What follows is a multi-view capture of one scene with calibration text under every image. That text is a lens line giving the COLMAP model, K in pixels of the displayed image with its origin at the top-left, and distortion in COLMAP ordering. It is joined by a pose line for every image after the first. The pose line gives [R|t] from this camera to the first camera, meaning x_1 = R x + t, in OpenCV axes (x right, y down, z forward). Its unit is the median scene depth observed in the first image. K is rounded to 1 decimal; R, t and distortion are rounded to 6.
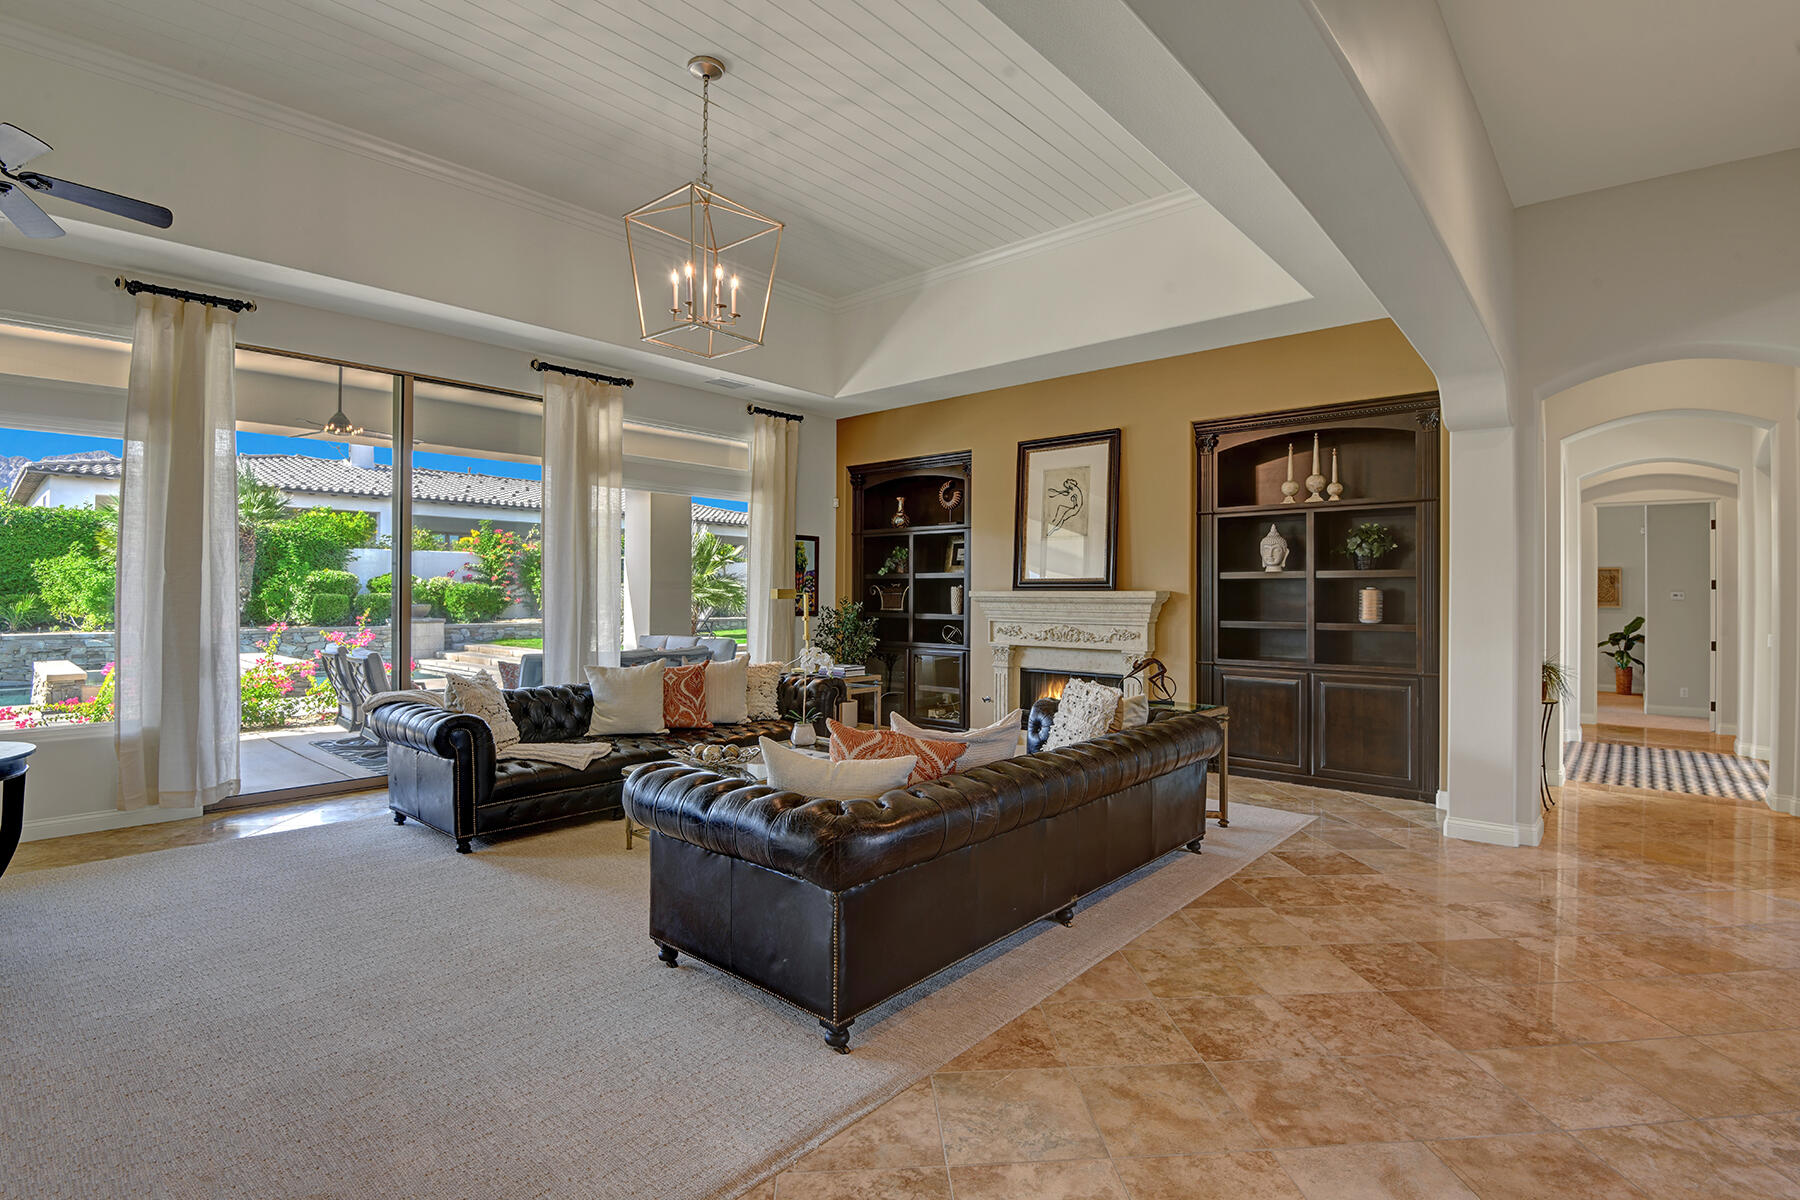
lens RADIAL K [[888.7, 0, 916.8], [0, 888.7, 591.2], [0, 0, 1]] dist [-0.006064, -0.009481]
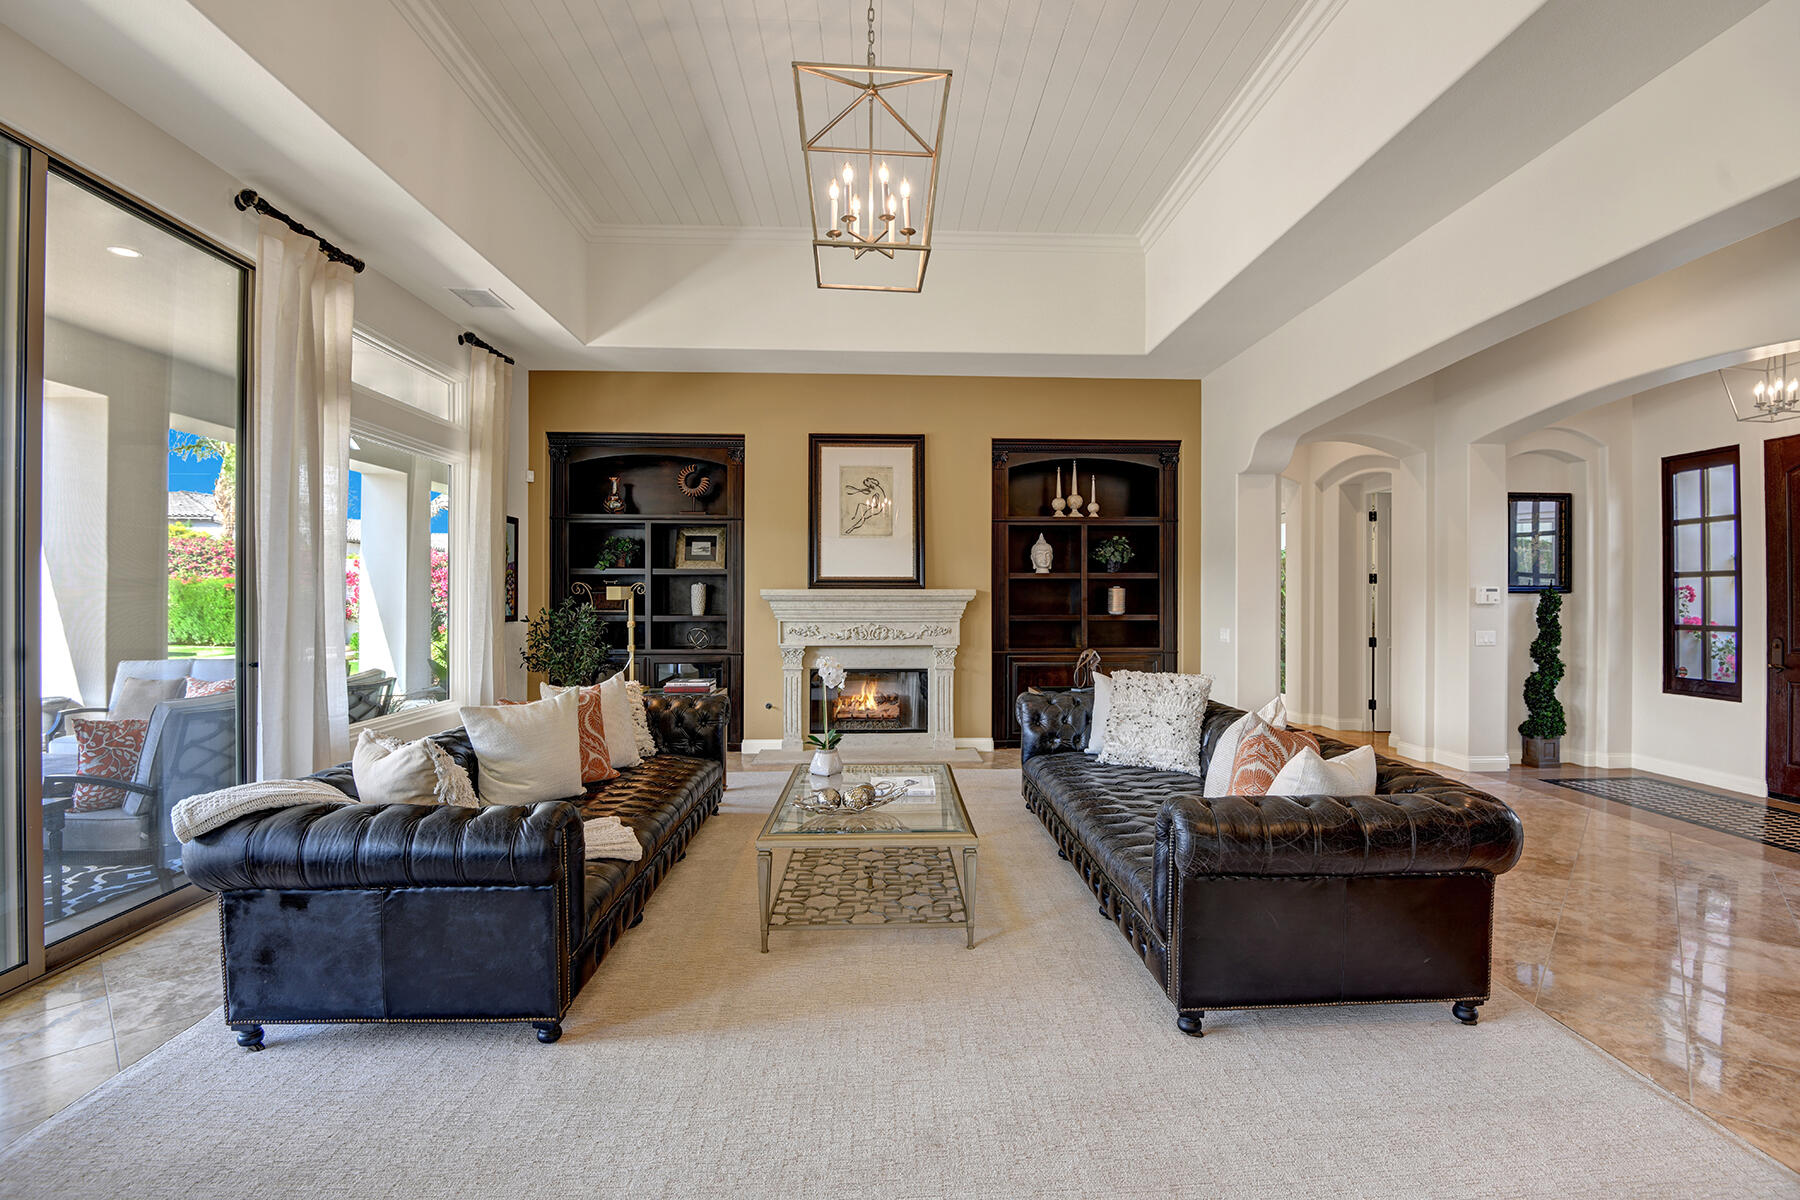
lens RADIAL K [[839.5, 0, 896.8], [0, 839.5, 600.7], [0, 0, 1]] dist [-0.037418, -0.004800]
pose [[0.708726, -0.008999, 0.705427, -0.485357], [-0.002363, 0.999883, 0.015129, -0.001419], [-0.705480, -0.012389, 0.708621, 0.309651]]
